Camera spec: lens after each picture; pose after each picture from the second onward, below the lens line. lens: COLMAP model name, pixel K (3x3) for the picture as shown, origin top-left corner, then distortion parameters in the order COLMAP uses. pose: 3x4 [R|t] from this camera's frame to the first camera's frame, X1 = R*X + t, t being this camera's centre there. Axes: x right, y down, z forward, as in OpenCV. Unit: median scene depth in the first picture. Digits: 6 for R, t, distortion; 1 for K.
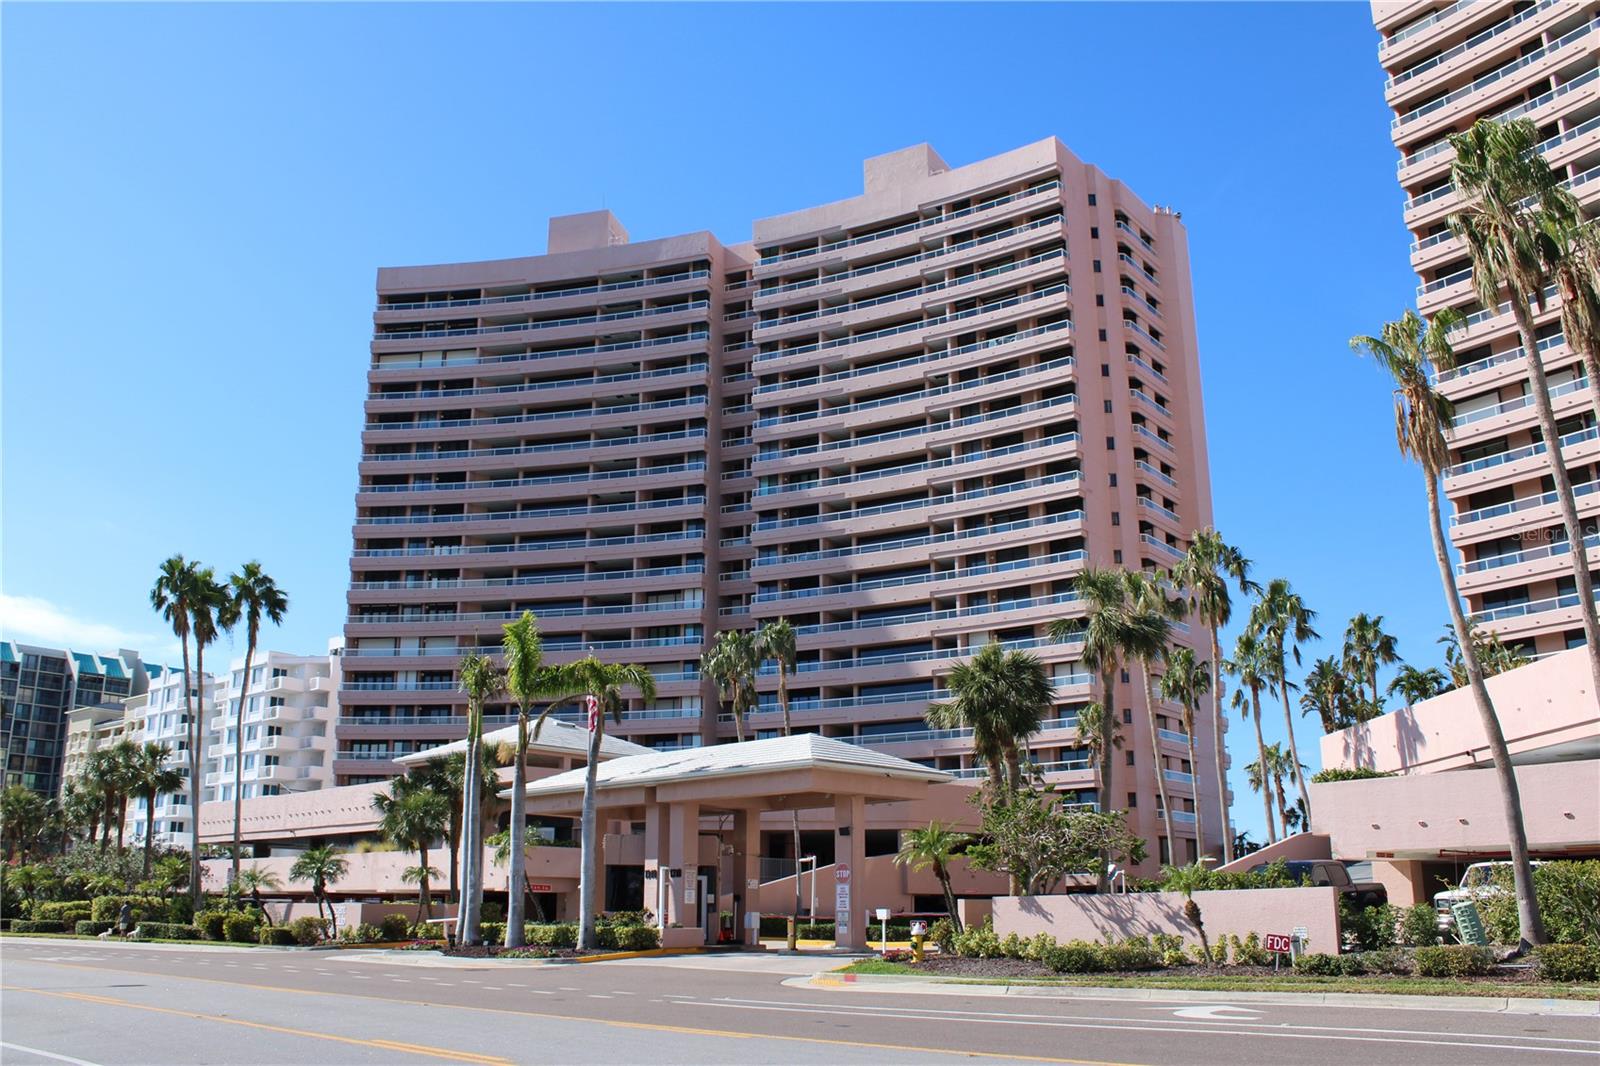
lens RADIAL K [[1315.8, 0, 800.0], [0, 1315.8, 533.0], [0, 0, 1]] dist [-0.161901, 0.112937]
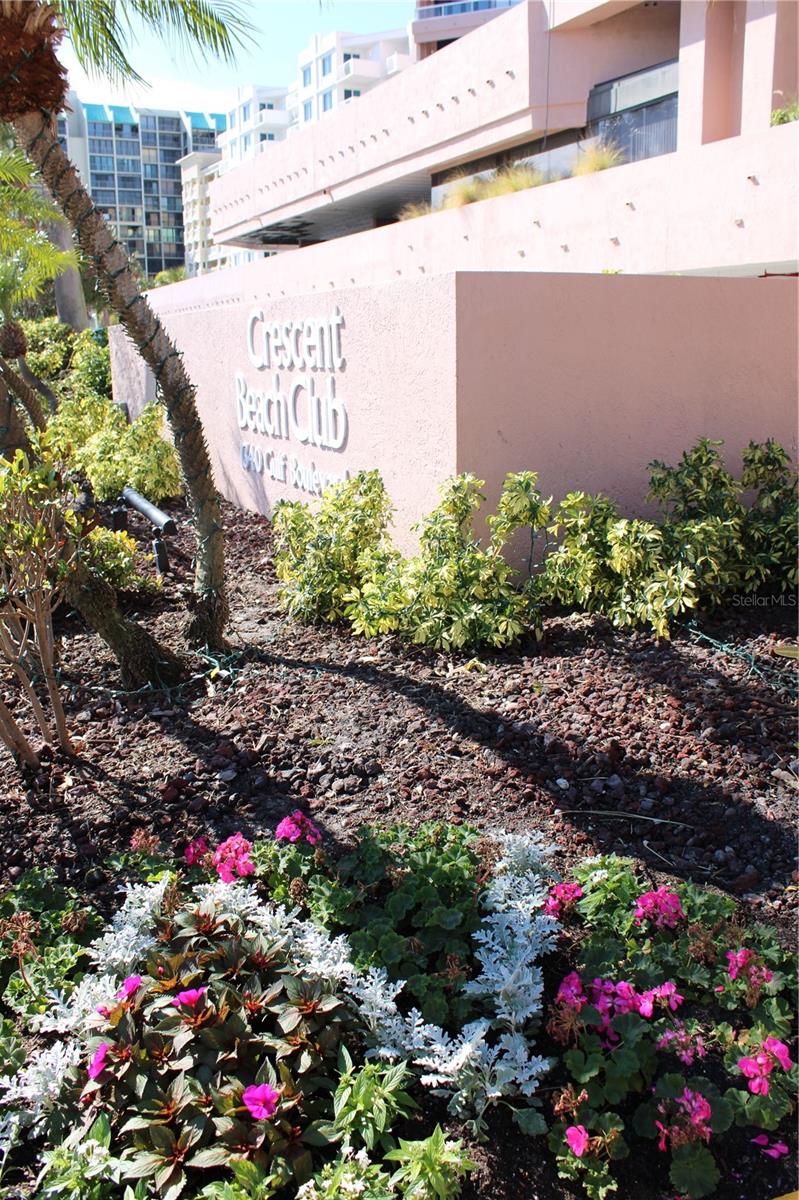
lens RADIAL K [[986.9, 0, 399.5], [0, 986.9, 600.0], [0, 0, 1]] dist [-0.161901, 0.112937]
pose [[0.926273, 0.096122, -0.364388, -0.081731], [0.108098, 0.858520, 0.501256, 0.070900], [0.361016, -0.503690, 0.784834, 0.239747]]
